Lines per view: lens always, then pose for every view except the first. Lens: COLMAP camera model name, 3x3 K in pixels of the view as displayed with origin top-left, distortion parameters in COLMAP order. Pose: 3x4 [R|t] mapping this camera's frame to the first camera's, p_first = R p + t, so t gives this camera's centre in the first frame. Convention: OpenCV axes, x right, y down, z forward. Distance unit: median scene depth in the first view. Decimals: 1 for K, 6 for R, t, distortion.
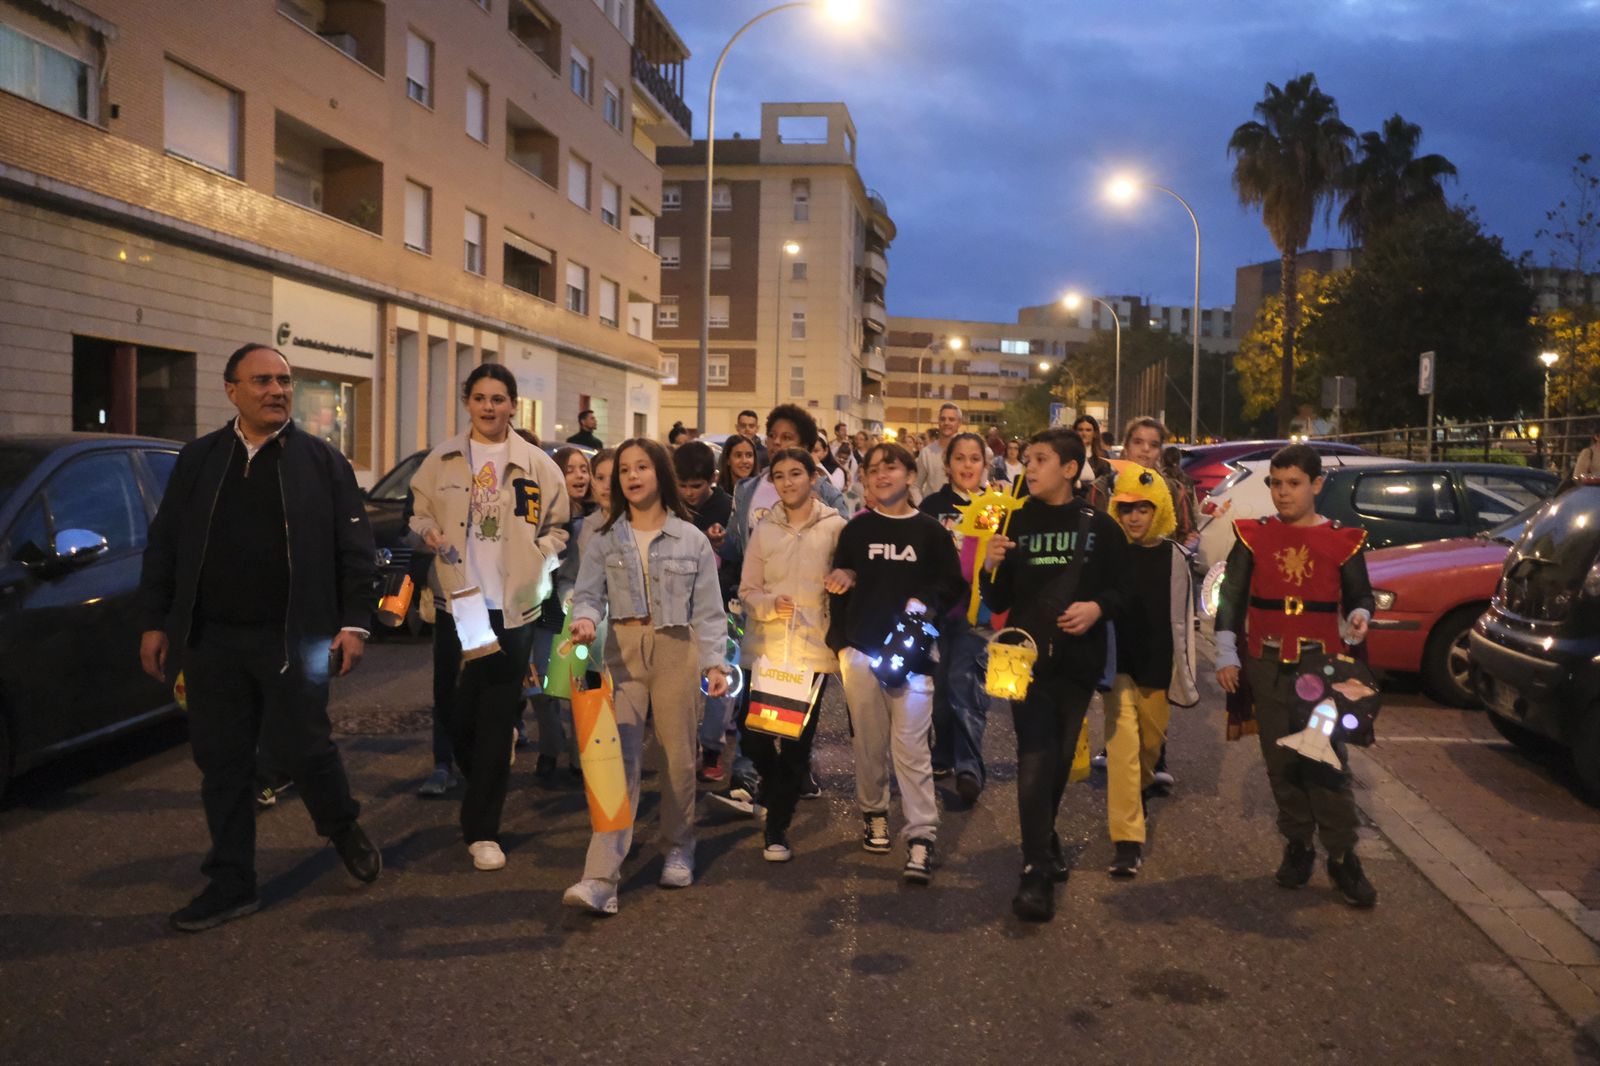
lens RADIAL K [[1470.4, 0, 795.8], [0, 1470.4, 522.9], [0, 0, 1]] dist [-0.017416, 0.000000]
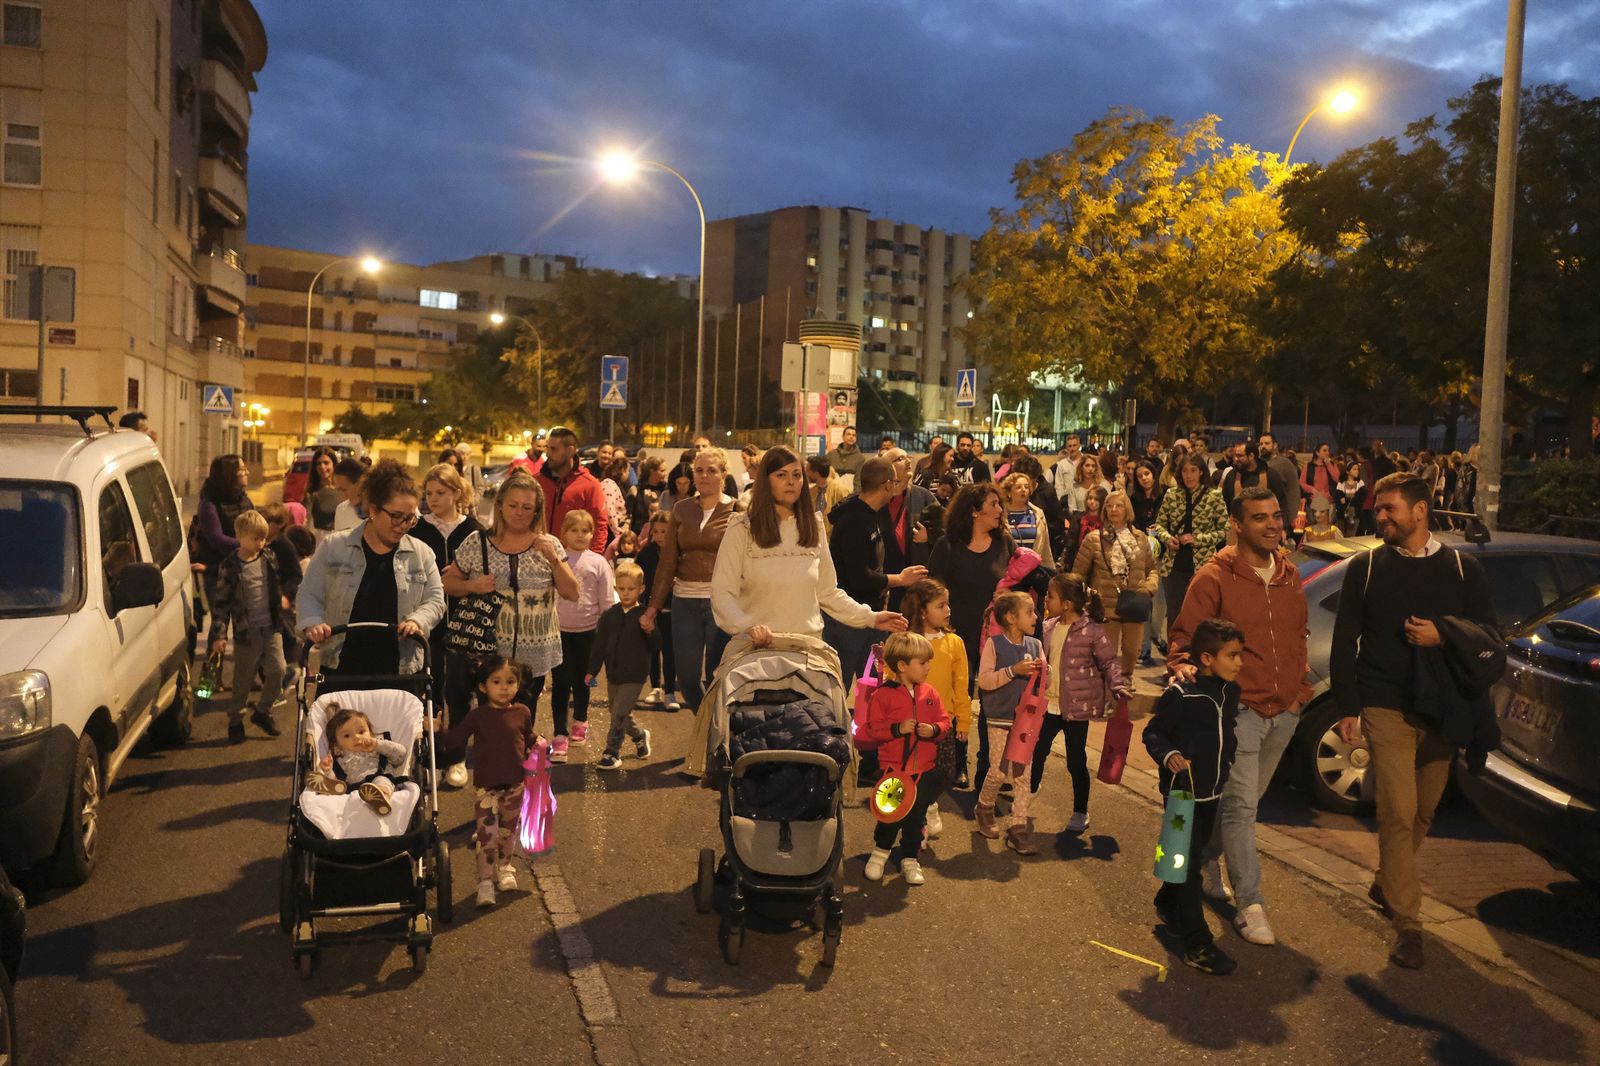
lens RADIAL K [[1470.4, 0, 799.2], [0, 1470.4, 530.3], [0, 0, 1]] dist [-0.017416, 0.000000]
pose [[0.916657, -0.006696, 0.399619, 0.067346], [-0.000183, 0.999853, 0.017174, -0.056282], [-0.399675, -0.015816, 0.916521, 0.909364]]
